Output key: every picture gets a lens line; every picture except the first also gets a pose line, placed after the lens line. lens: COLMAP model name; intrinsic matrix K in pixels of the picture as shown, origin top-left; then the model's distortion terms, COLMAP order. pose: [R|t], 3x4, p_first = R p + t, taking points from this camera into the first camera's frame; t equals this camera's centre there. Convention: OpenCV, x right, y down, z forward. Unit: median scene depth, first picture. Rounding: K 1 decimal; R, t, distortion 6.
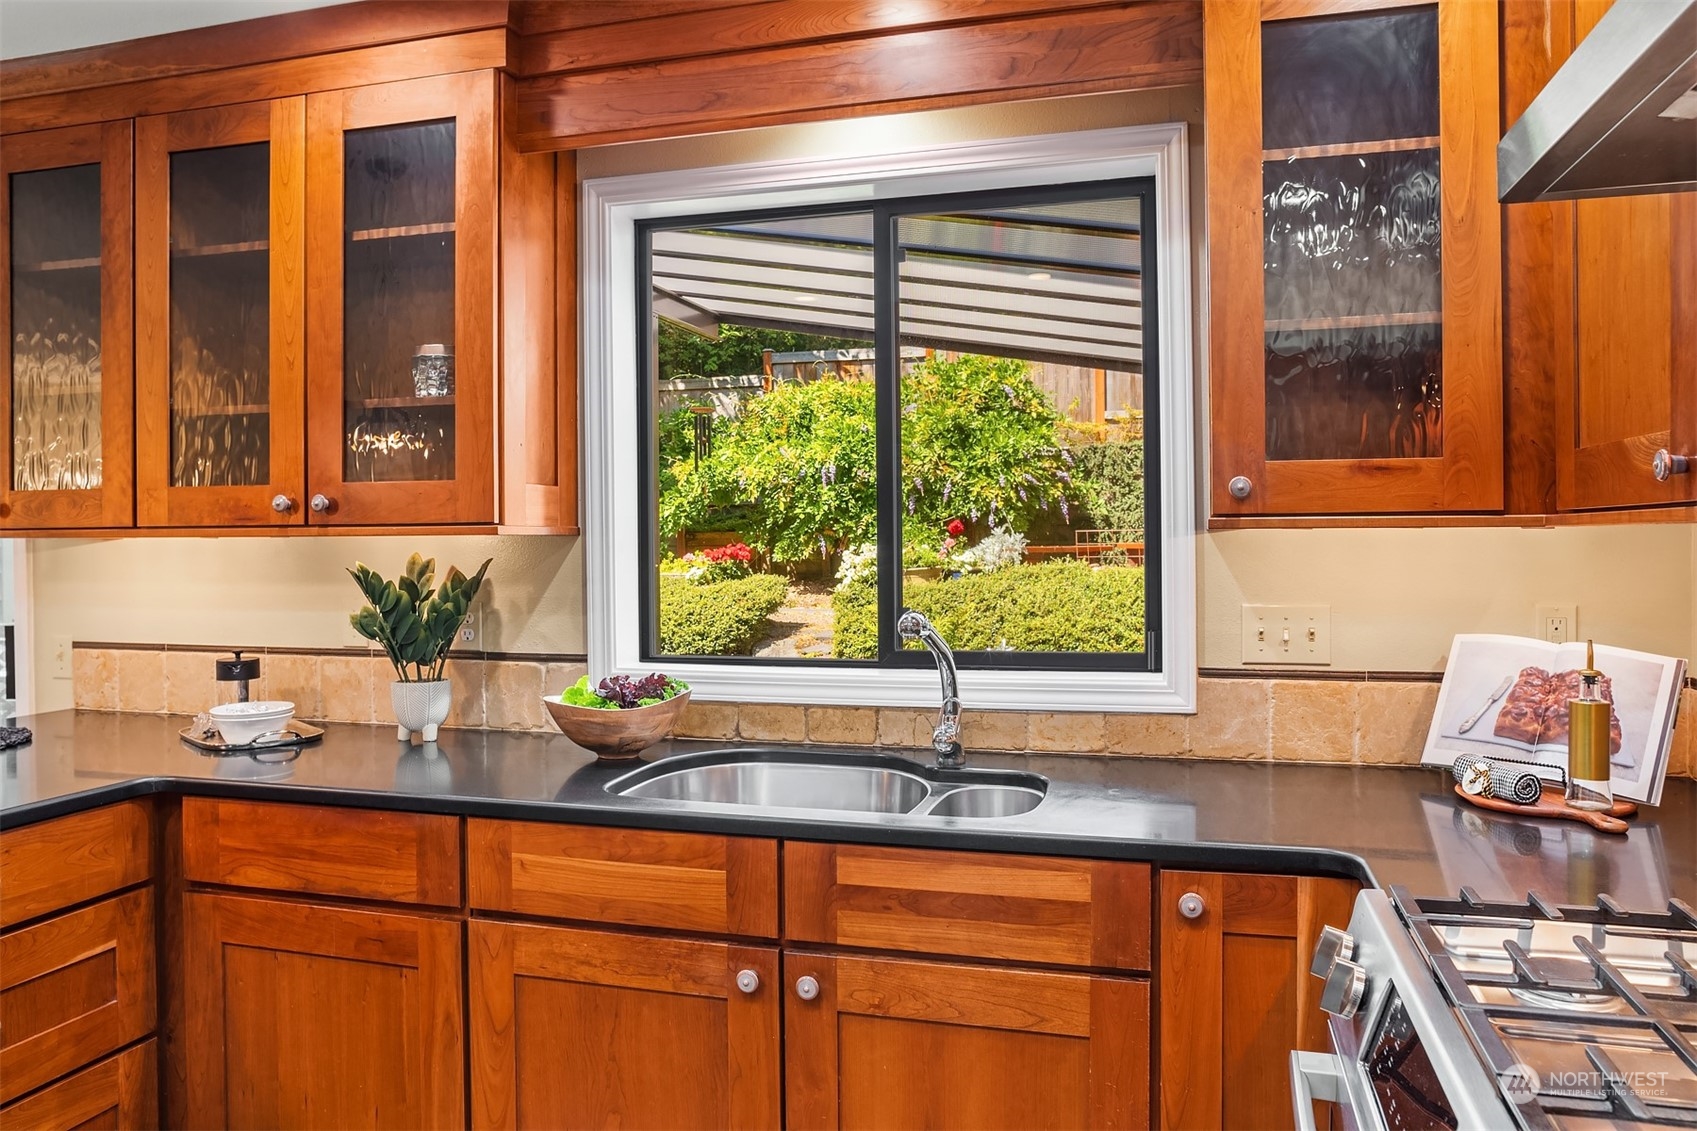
lens RADIAL K [[1188.5, 0, 847.2], [0, 1188.5, 539.7], [0, 0, 1]] dist [-0.048486, 0.026676]
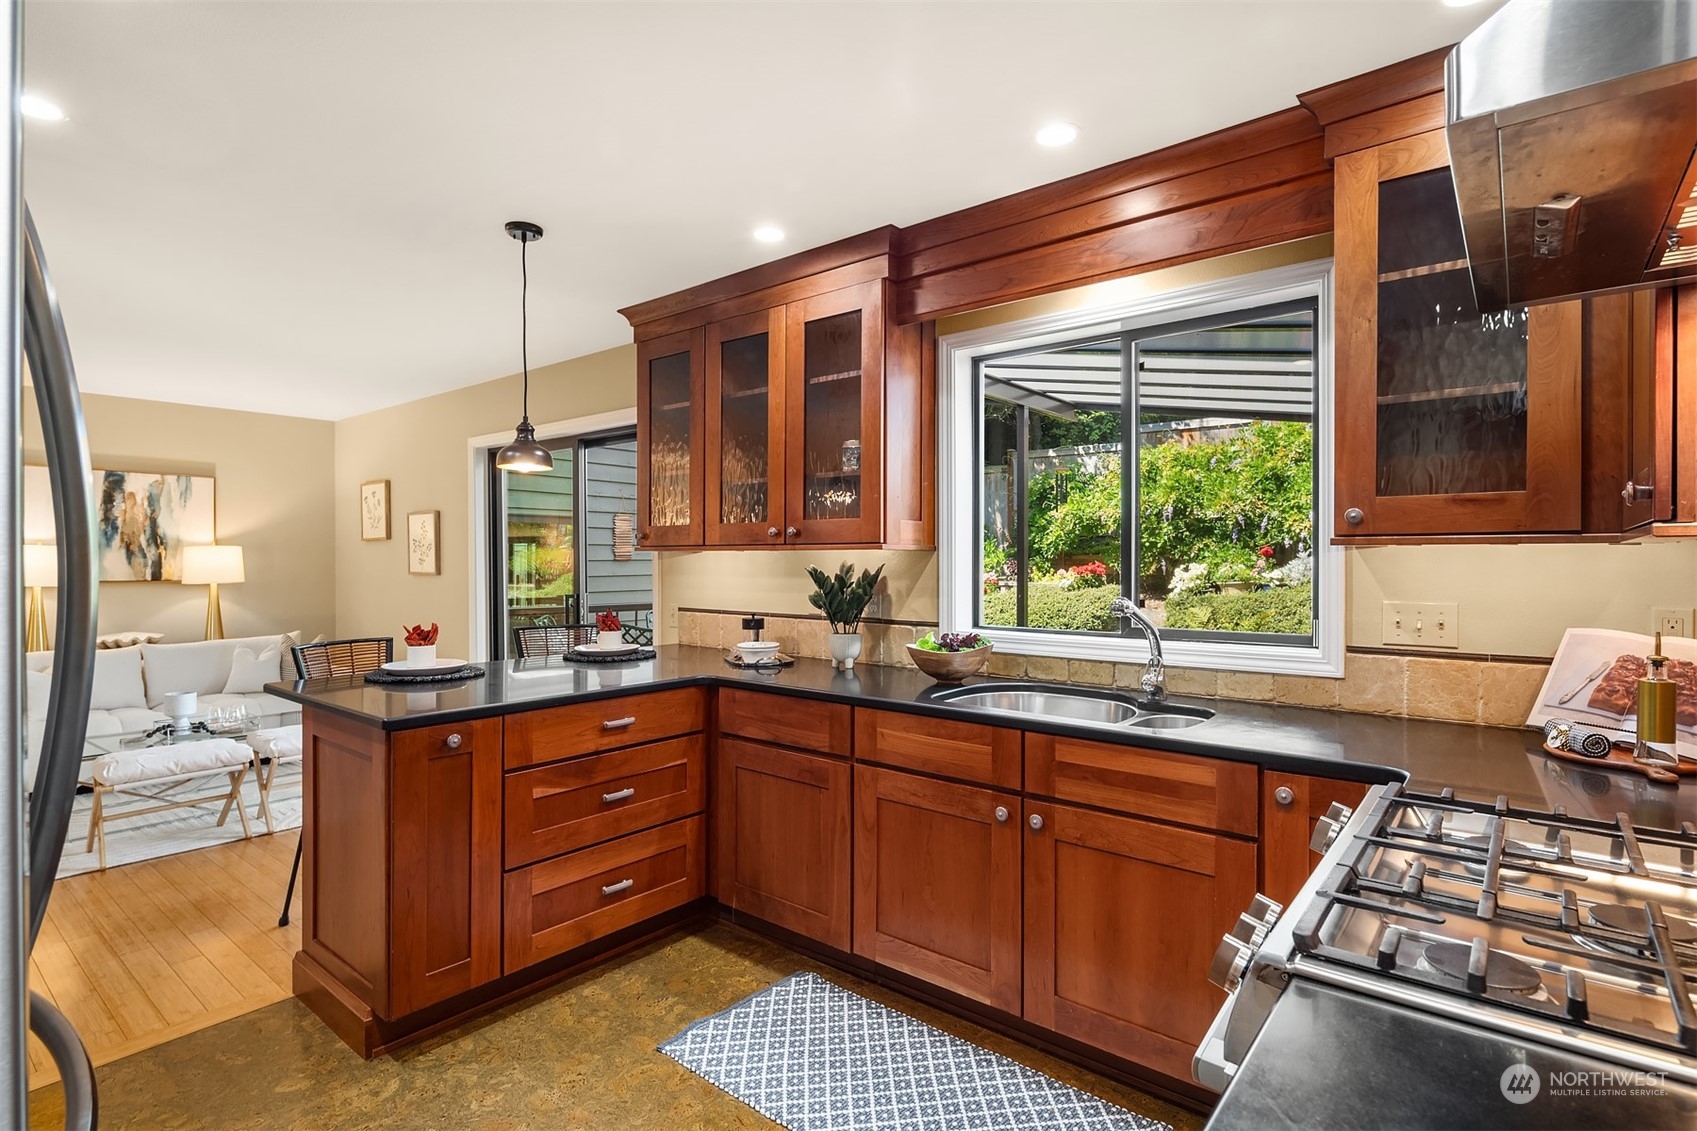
lens RADIAL K [[829.2, 0, 849.6], [0, 829.2, 558.7], [0, 0, 1]] dist [0.008694, -0.003437]
pose [[0.917219, 0.007785, -0.398308, 0.150783], [-0.009082, 0.999958, -0.001370, 0.012251], [0.398280, 0.004874, 0.917251, -0.138728]]
